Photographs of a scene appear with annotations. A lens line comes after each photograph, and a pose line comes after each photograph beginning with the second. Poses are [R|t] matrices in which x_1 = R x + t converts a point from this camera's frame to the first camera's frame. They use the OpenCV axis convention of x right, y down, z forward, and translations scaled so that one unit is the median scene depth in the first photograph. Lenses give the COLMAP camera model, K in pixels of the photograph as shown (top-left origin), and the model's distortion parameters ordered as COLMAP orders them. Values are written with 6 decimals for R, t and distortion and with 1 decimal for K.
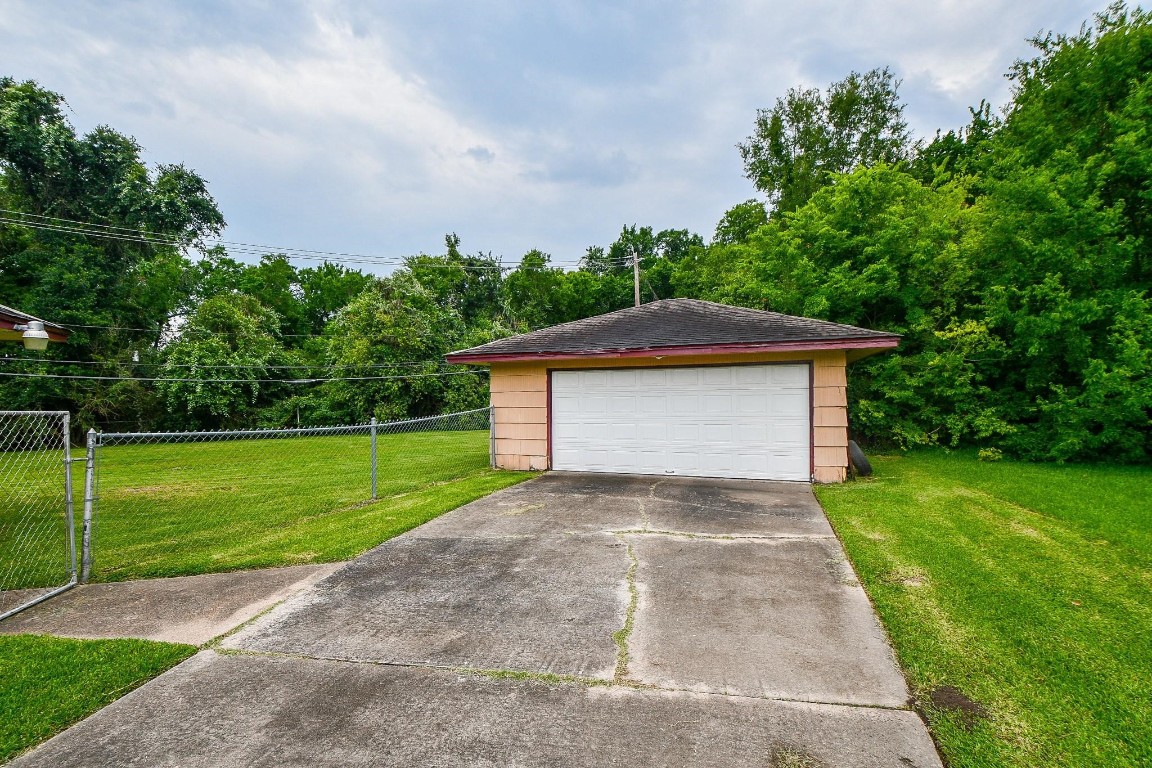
lens RADIAL K [[520.4, 0, 593.4], [0, 520.4, 392.2], [0, 0, 1]] dist [-0.012068, -0.009190]
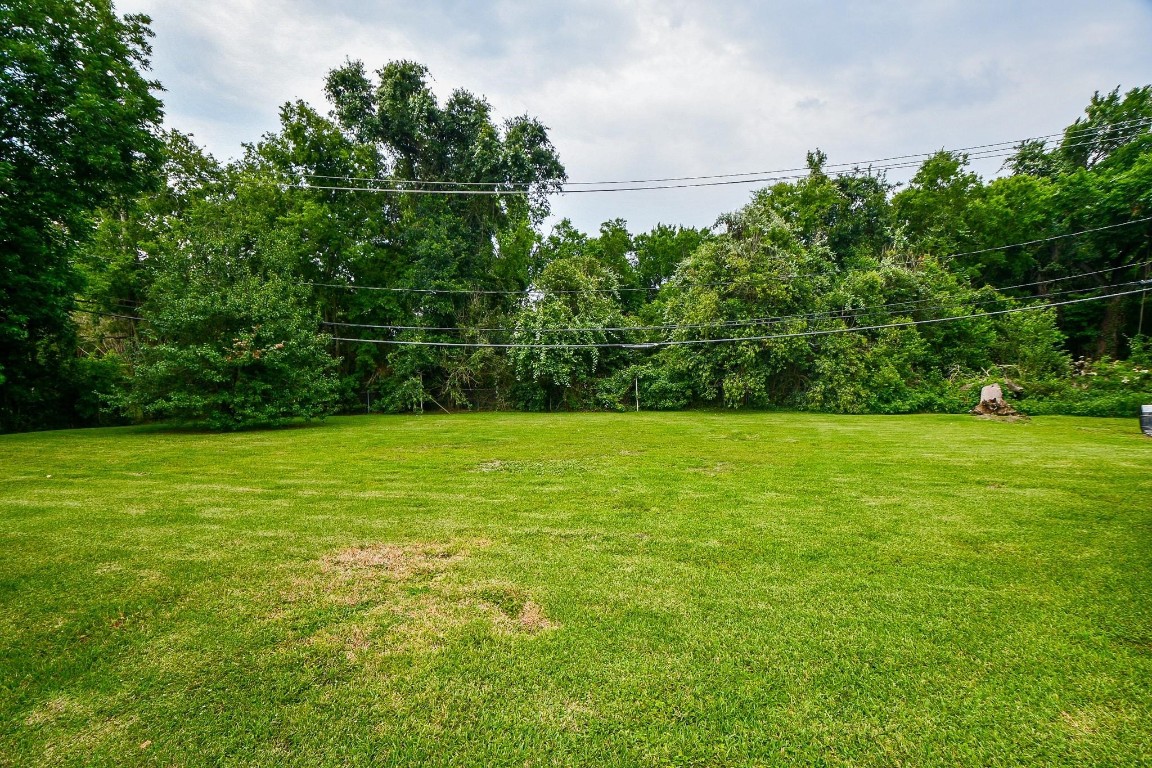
lens RADIAL K [[520.4, 0, 584.3], [0, 520.4, 387.4], [0, 0, 1]] dist [-0.012068, -0.009190]
pose [[0.822866, 0.024457, -0.567709, -0.147774], [0.000990, 0.999010, 0.044472, 0.006742], [0.568235, -0.037157, 0.822027, 0.232893]]
